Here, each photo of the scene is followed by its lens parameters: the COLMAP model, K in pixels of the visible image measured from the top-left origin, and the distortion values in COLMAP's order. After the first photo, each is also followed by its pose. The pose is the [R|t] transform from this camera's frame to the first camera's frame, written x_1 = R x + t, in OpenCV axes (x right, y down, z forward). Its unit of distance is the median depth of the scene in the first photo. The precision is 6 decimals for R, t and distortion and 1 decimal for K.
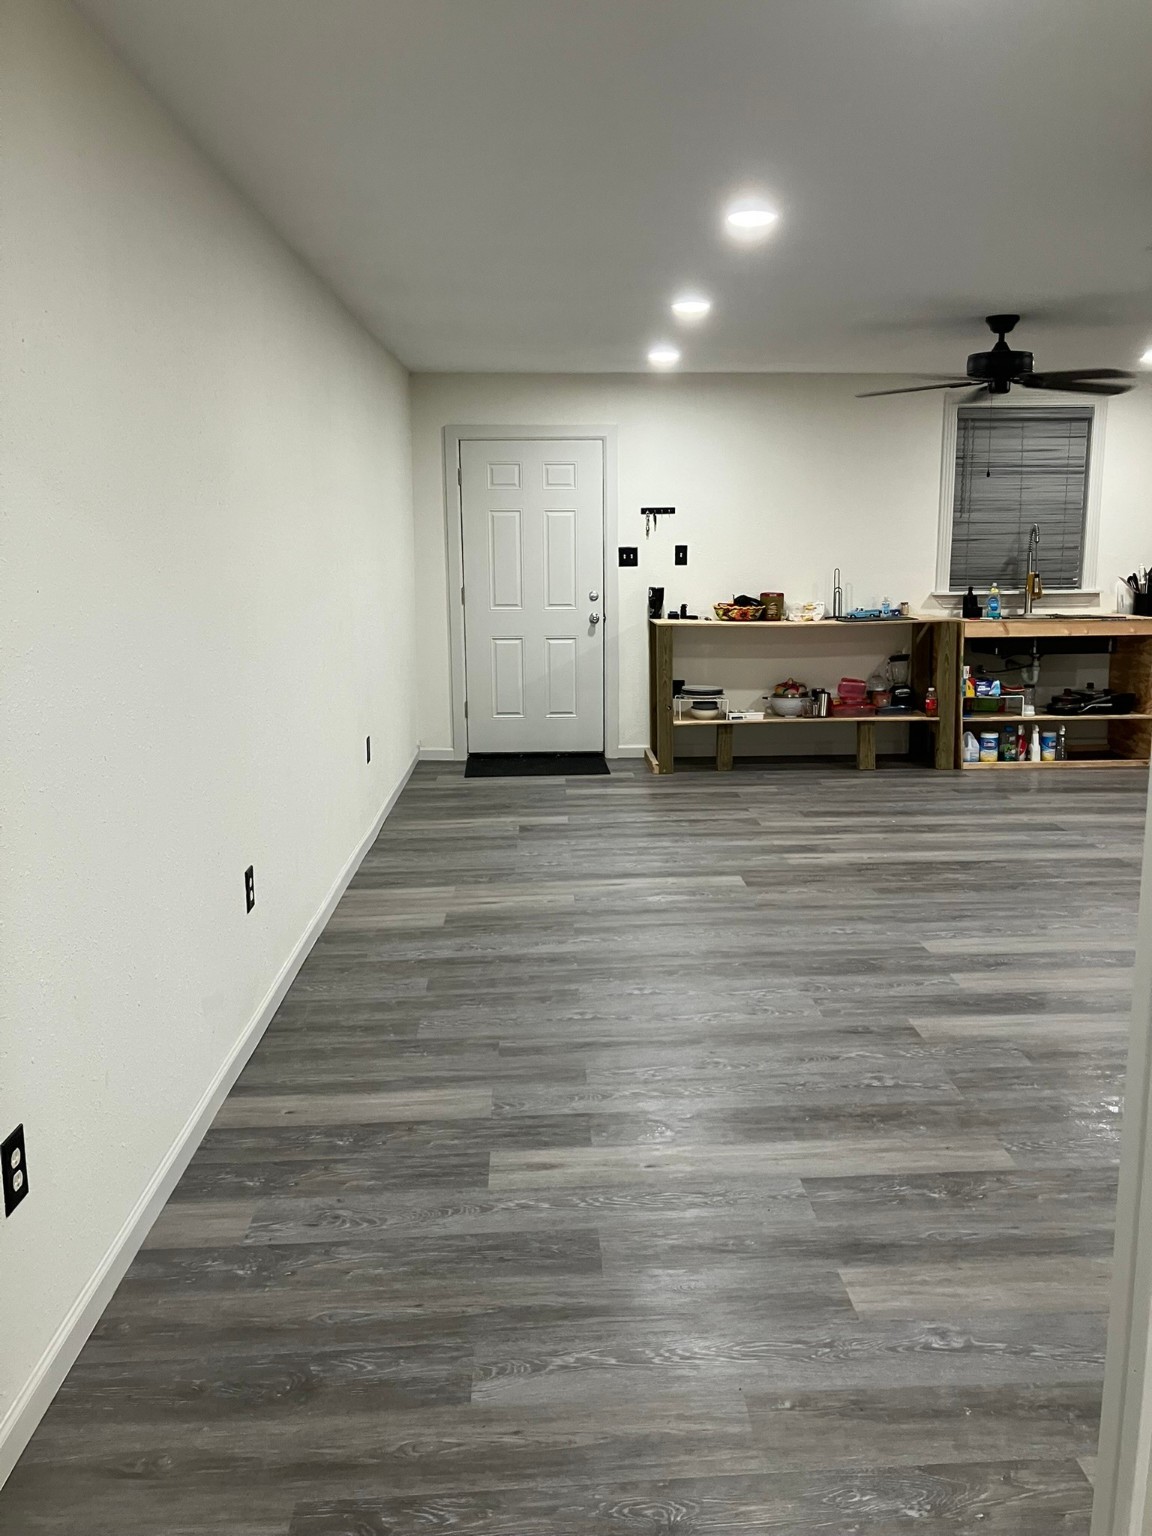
lens RADIAL K [[1241.4, 0, 566.6], [0, 1241.4, 763.4], [0, 0, 1]] dist [0.058106, -0.234921]
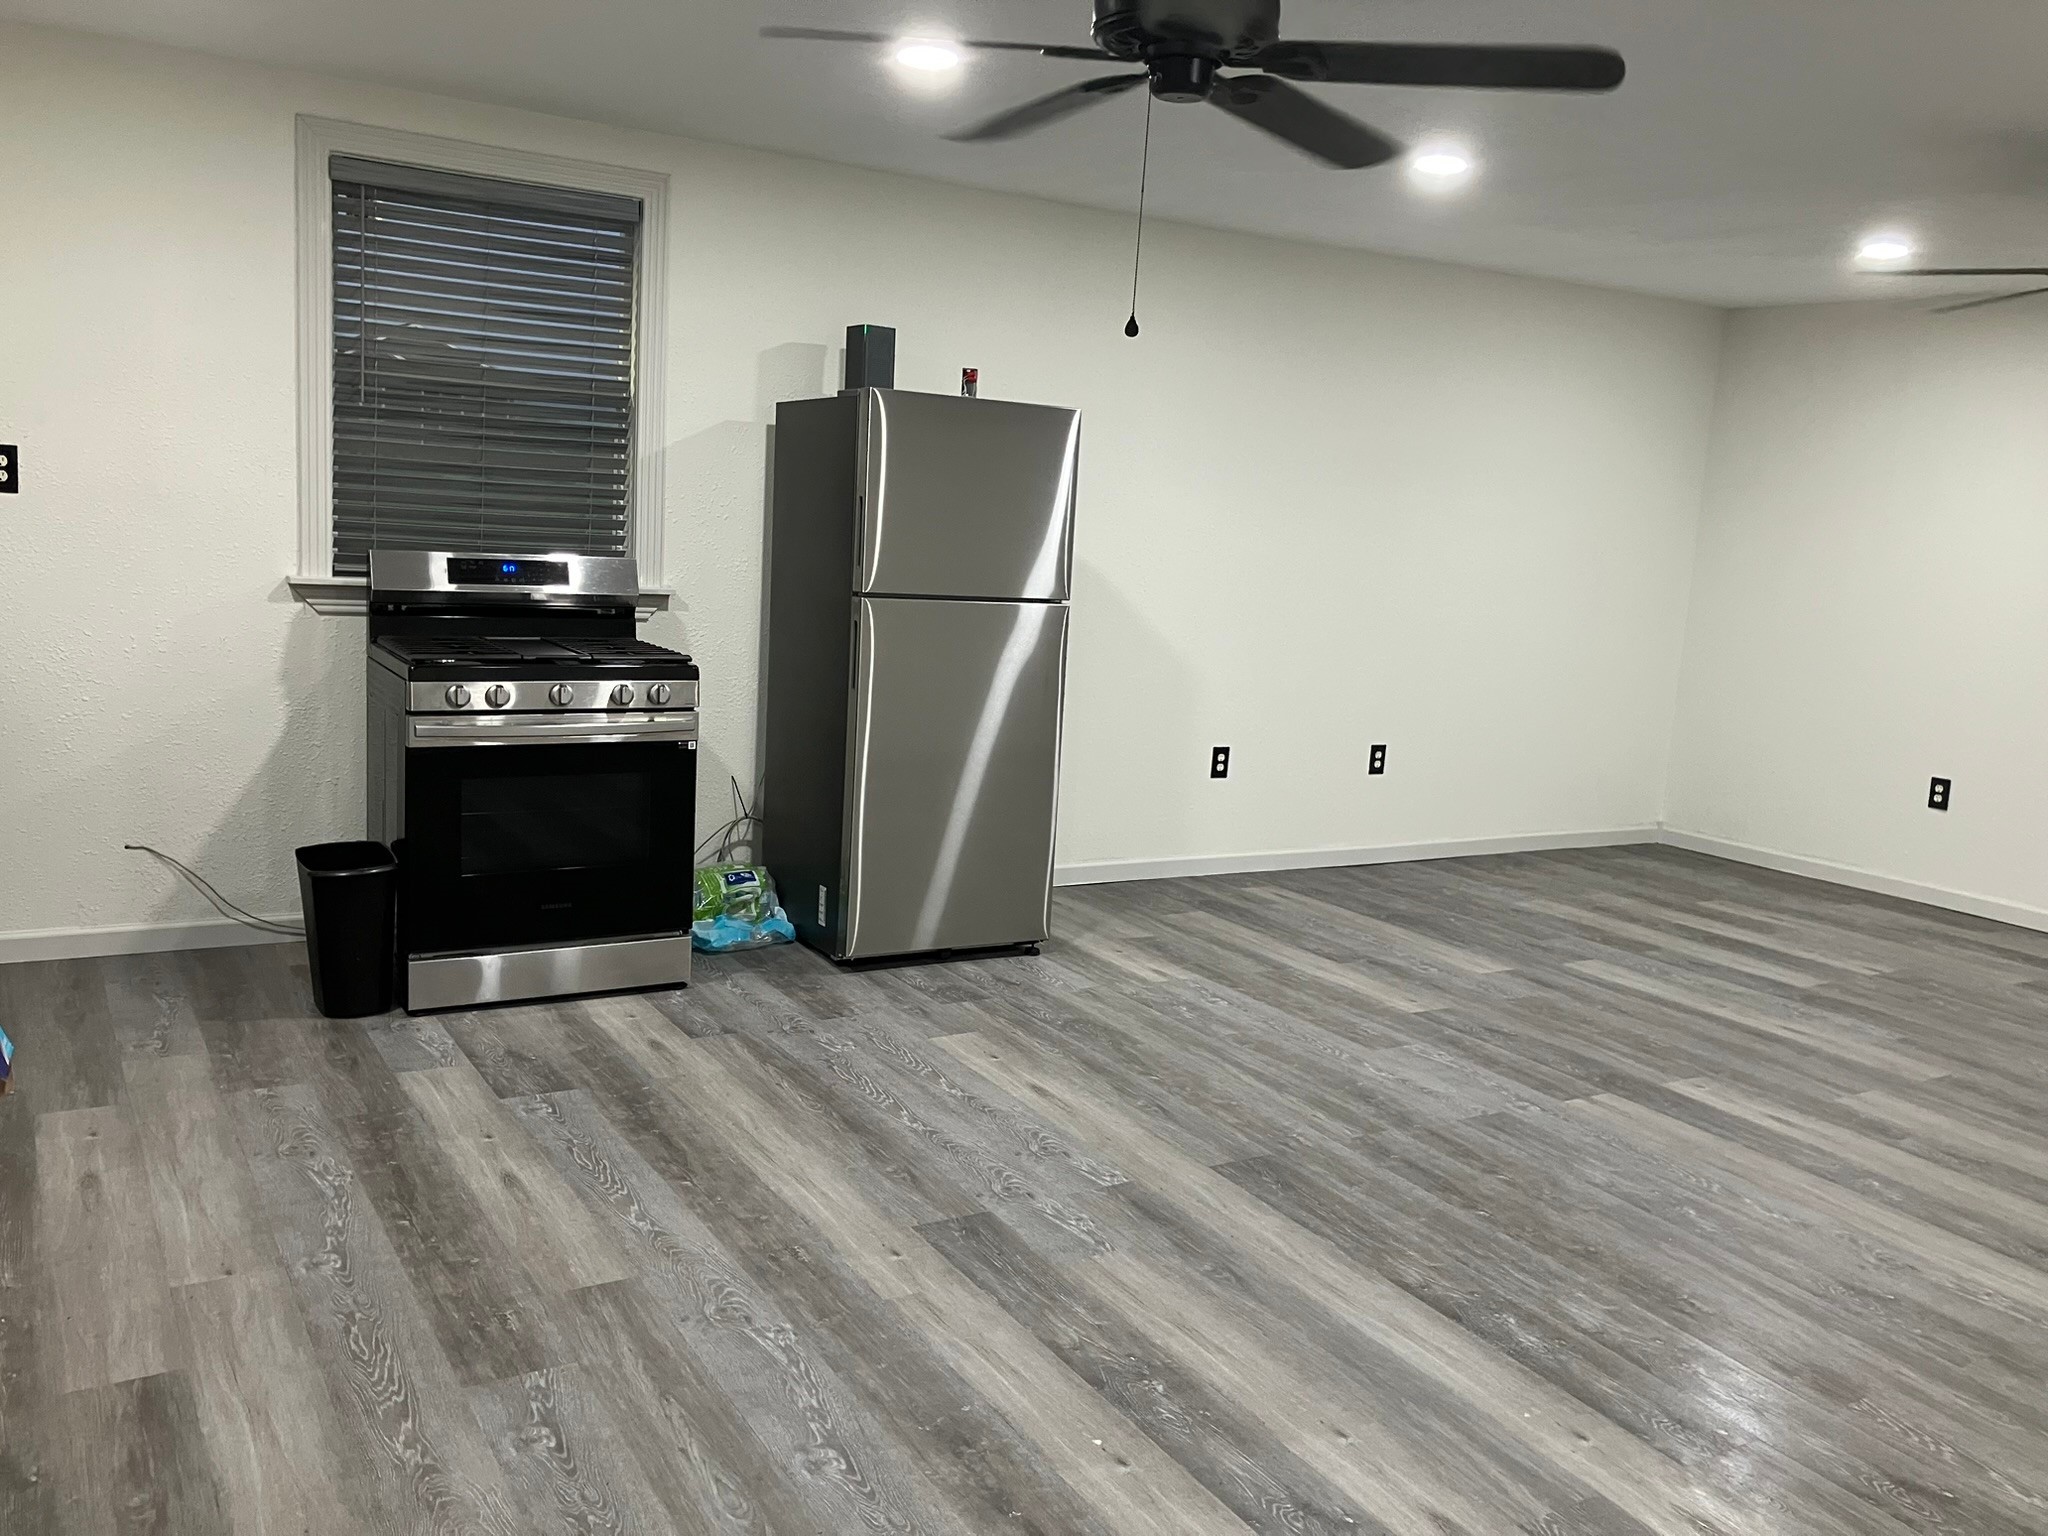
lens RADIAL K [[1670.3, 0, 1027.2], [0, 1670.3, 759.0], [0, 0, 1]] dist [0.048385, -0.042434]
pose [[-0.485177, -0.165192, 0.858671, -0.068794], [0.100262, 0.965007, 0.242300, -0.265017], [-0.868649, 0.203650, -0.451636, 1.423082]]
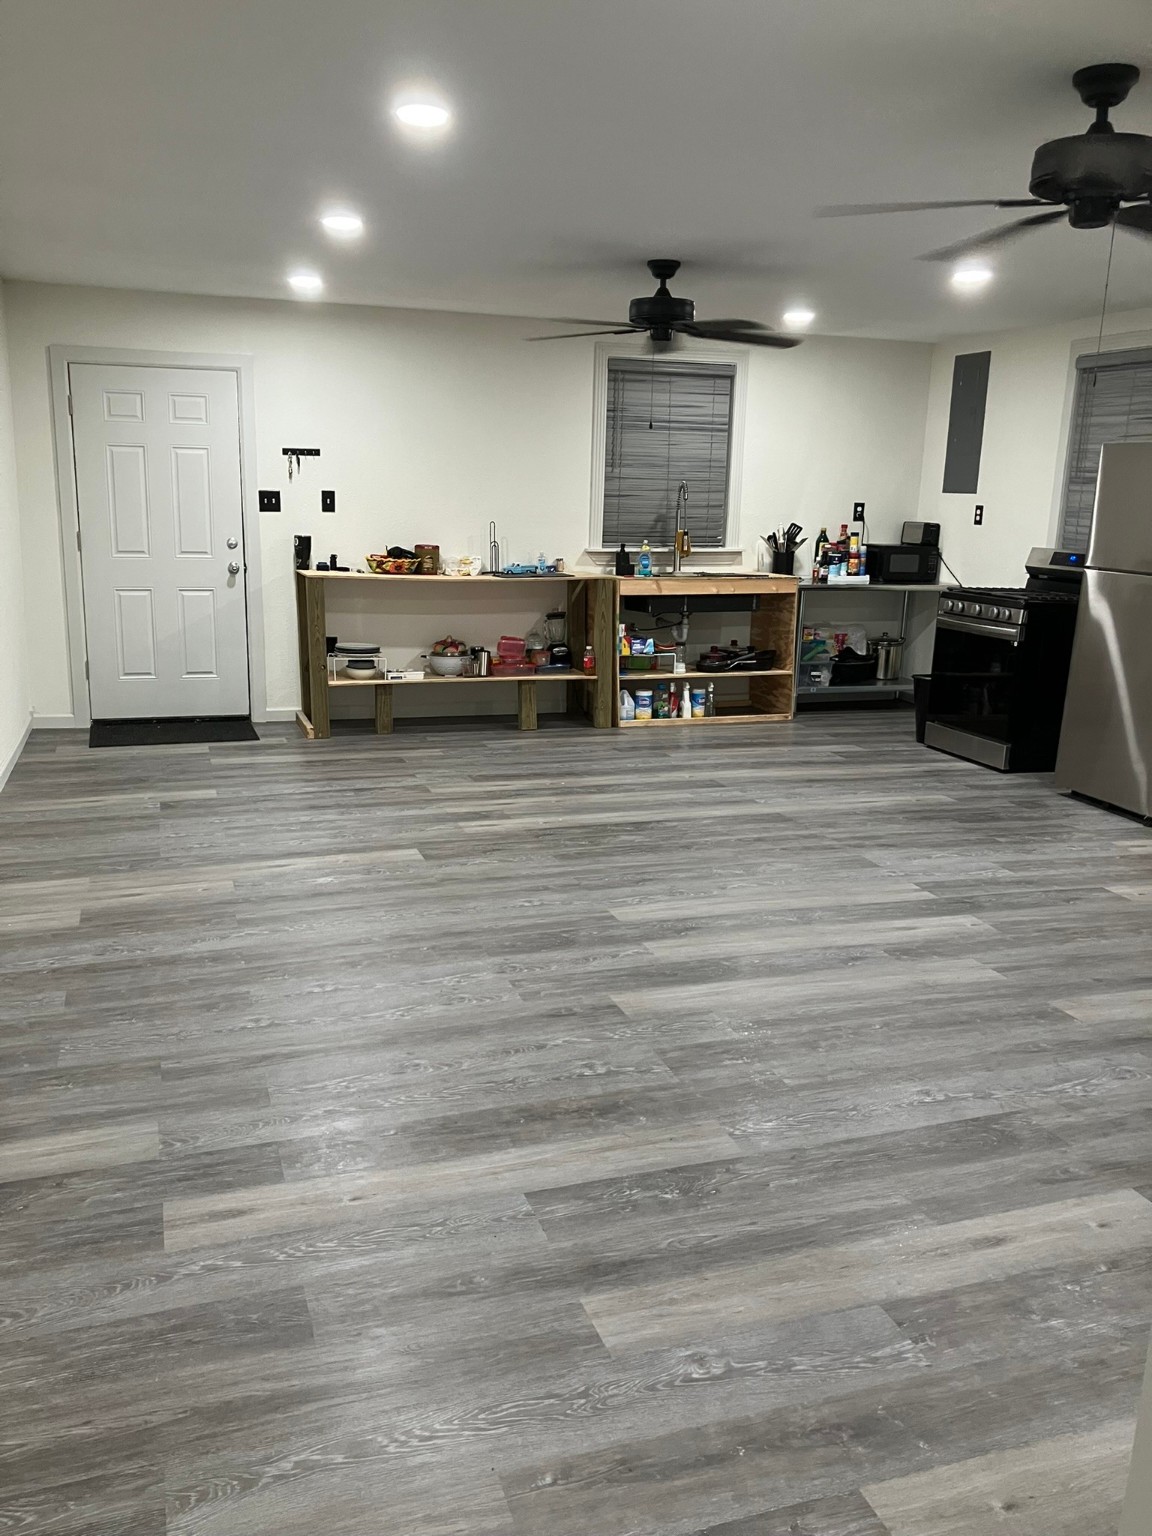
lens RADIAL K [[1236.5, 0, 568.4], [0, 1236.5, 806.6], [0, 0, 1]] dist [0.091628, -0.249625]
pose [[0.957564, -0.039504, 0.285501, -0.016247], [0.019439, 0.997159, 0.072776, -0.007472], [-0.287564, -0.064138, 0.955611, 0.076207]]
